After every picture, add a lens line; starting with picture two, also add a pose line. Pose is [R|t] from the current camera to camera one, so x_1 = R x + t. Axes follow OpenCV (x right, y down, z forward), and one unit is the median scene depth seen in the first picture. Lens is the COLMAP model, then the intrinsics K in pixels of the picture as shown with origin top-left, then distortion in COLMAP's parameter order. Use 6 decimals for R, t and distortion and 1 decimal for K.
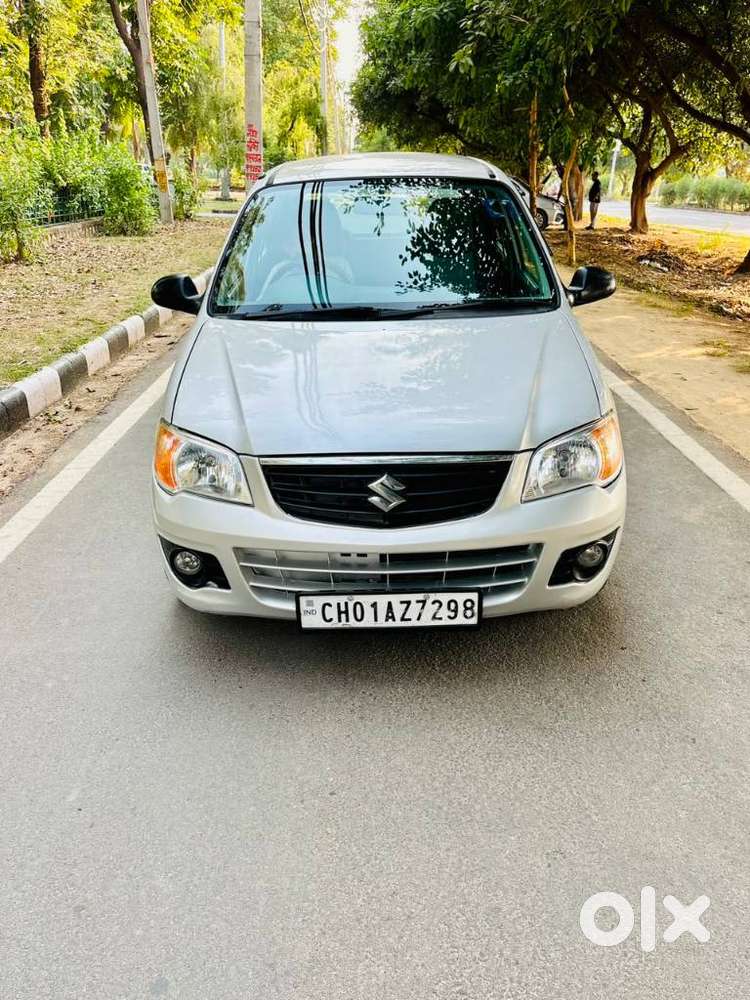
lens RADIAL K [[980.2, 0, 370.6], [0, 980.2, 519.4], [0, 0, 1]] dist [0.061019, 0.000000]
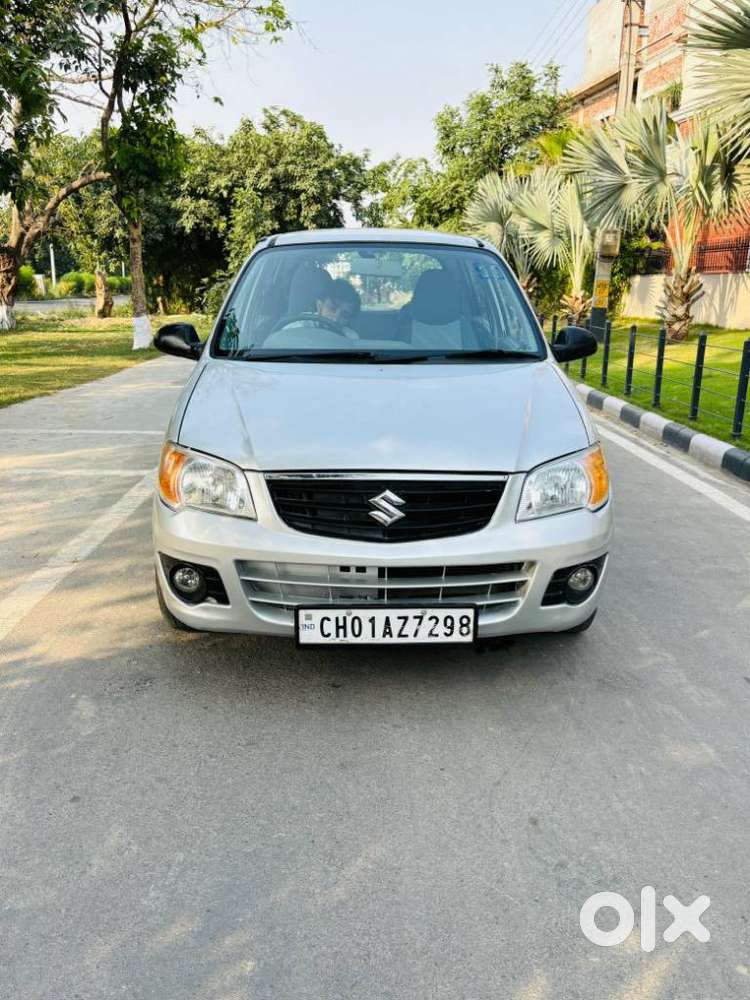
lens RADIAL K [[980.2, 0, 379.6], [0, 980.2, 509.2], [0, 0, 1]] dist [0.061019, 0.000000]
pose [[0.998954, 0.022371, 0.039891, -0.031596], [-0.017092, 0.991617, -0.128075, 0.103240], [-0.042422, 0.127259, 0.990962, -0.022006]]
